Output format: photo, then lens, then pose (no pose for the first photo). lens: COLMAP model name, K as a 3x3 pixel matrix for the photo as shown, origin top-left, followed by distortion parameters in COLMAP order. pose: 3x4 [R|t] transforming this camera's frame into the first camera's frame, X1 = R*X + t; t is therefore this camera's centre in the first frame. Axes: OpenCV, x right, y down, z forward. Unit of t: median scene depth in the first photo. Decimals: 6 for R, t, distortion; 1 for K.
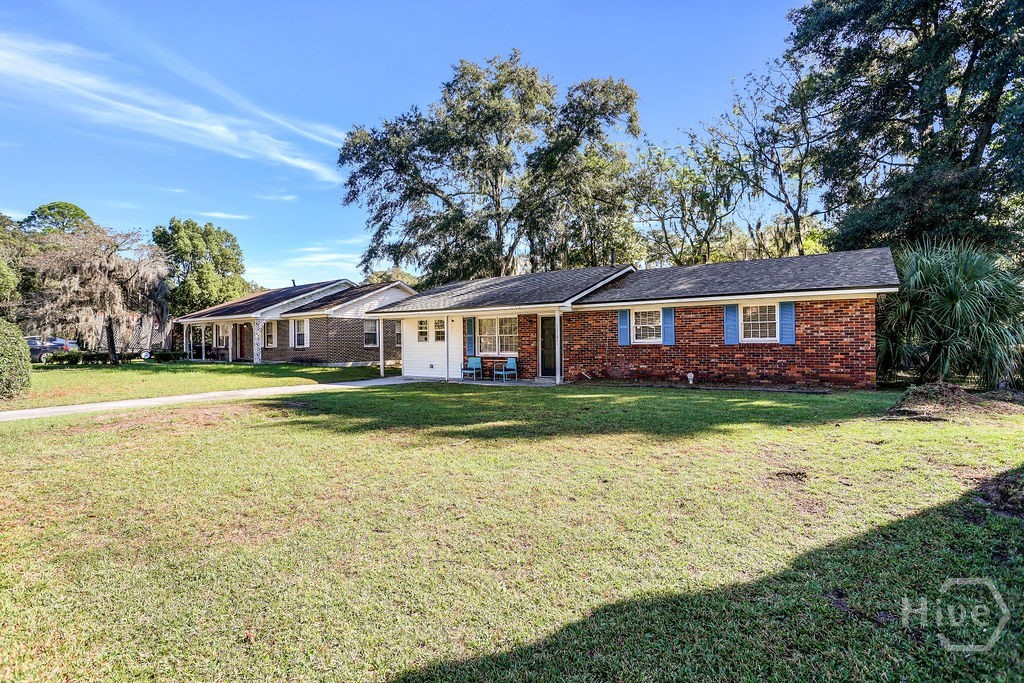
lens RADIAL K [[507.8, 0, 512.0], [0, 507.8, 341.5], [0, 0, 1]] dist [-0.062078, 0.032199]
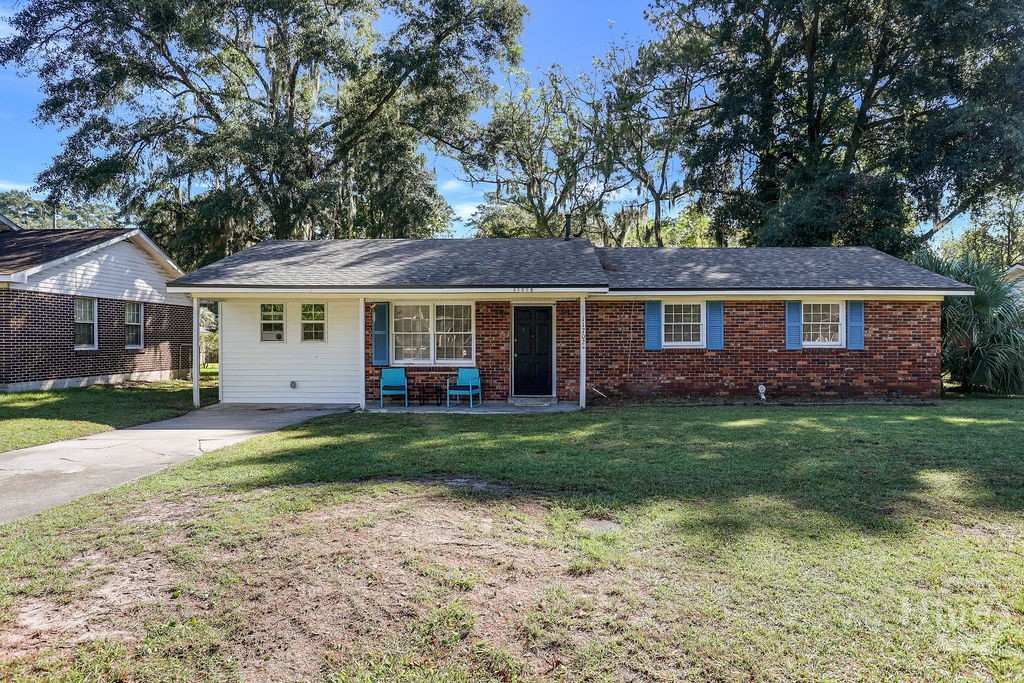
lens RADIAL K [[656.3, 0, 514.2], [0, 656.3, 344.9], [0, 0, 1]] dist [-0.015401, 0.002888]
pose [[0.829085, 0.007802, 0.559069, -0.368103], [-0.008868, 0.999960, -0.000803, 0.002323], [-0.559053, -0.004292, 0.829121, 0.250460]]
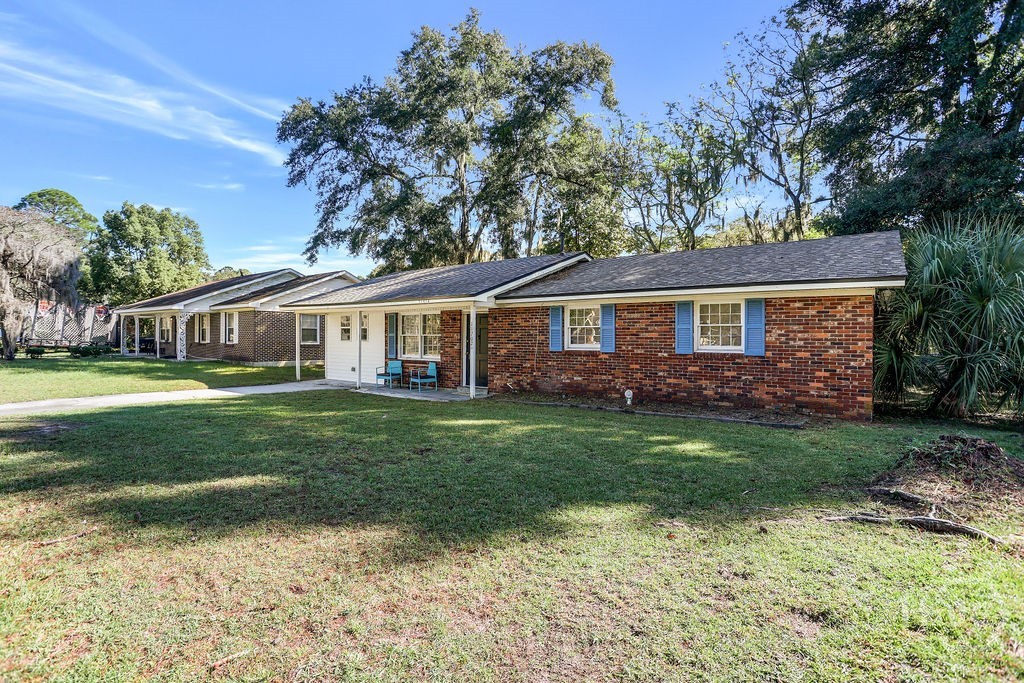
lens RADIAL K [[506.5, 0, 512.5], [0, 506.5, 338.3], [0, 0, 1]] dist [-0.062494, 0.030200]
pose [[0.999498, 0.016186, -0.027226, 0.134363], [-0.016110, 0.999866, 0.002996, -0.010670], [0.027271, -0.002556, 0.999625, 0.156330]]
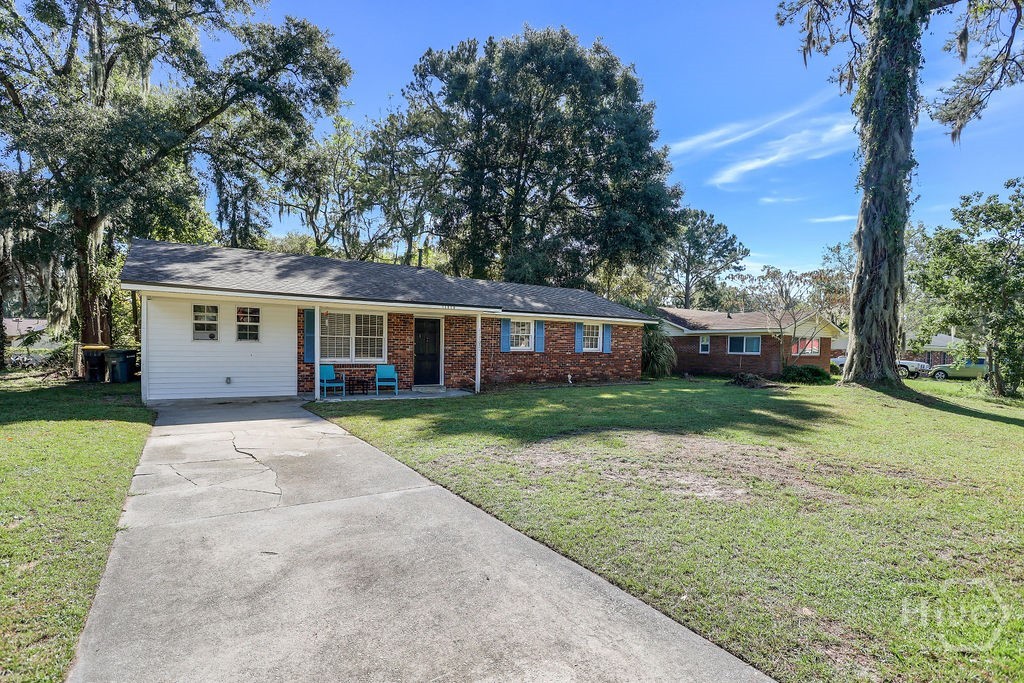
lens RADIAL K [[530.6, 0, 519.9], [0, 530.6, 364.0], [0, 0, 1]] dist [-0.055506, 0.031948]
pose [[0.357764, -0.012250, 0.933732, -0.637371], [-0.022203, 0.999520, 0.021620, 0.006622], [-0.933548, -0.028466, 0.357320, 0.436225]]
